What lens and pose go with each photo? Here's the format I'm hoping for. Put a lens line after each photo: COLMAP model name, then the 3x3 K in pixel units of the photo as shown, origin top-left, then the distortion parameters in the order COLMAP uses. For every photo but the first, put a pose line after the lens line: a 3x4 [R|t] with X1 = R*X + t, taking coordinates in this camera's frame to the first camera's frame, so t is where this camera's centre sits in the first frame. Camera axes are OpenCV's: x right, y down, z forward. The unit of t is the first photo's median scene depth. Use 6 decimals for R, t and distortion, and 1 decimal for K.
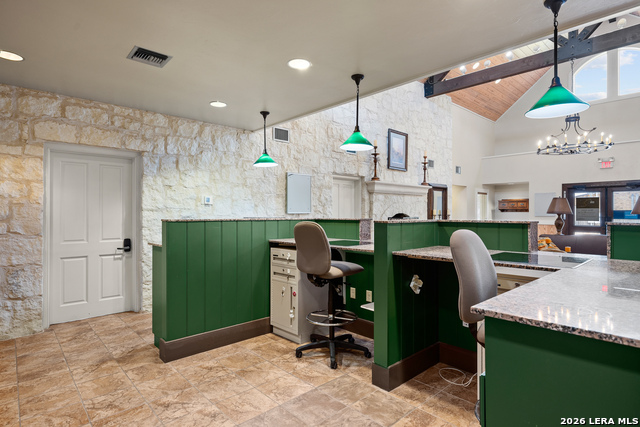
lens RADIAL K [[359.9, 0, 322.4], [0, 359.9, 208.5], [0, 0, 1]] dist [0.033893, 0.002214]
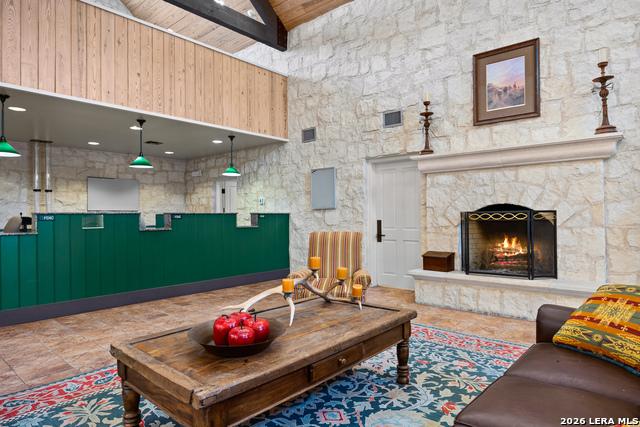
lens RADIAL K [[396.7, 0, 335.3], [0, 396.7, 212.4], [0, 0, 1]] dist [-0.002871, 0.001395]
pose [[0.087400, -0.006589, -0.996151, 0.739967], [0.028224, 0.999593, -0.004136, 0.020949], [0.995773, -0.027754, 0.087551, 0.679569]]
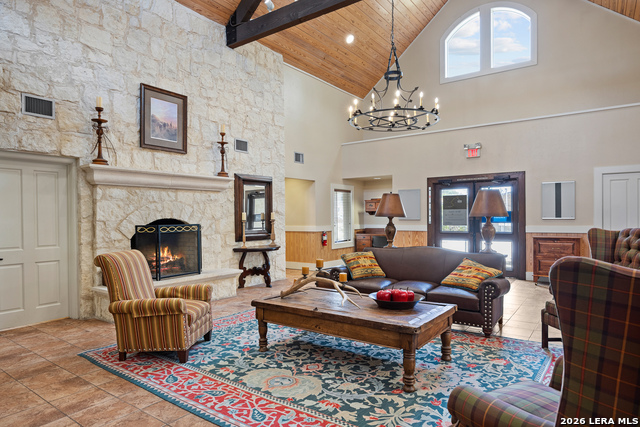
lens RADIAL K [[396.7, 0, 312.9], [0, 396.7, 222.4], [0, 0, 1]] dist [-0.002871, 0.001395]
pose [[0.987128, -0.012447, 0.159448, 0.344576], [0.008395, 0.999625, 0.026063, 0.003976], [-0.159713, -0.024389, 0.986862, 0.254163]]
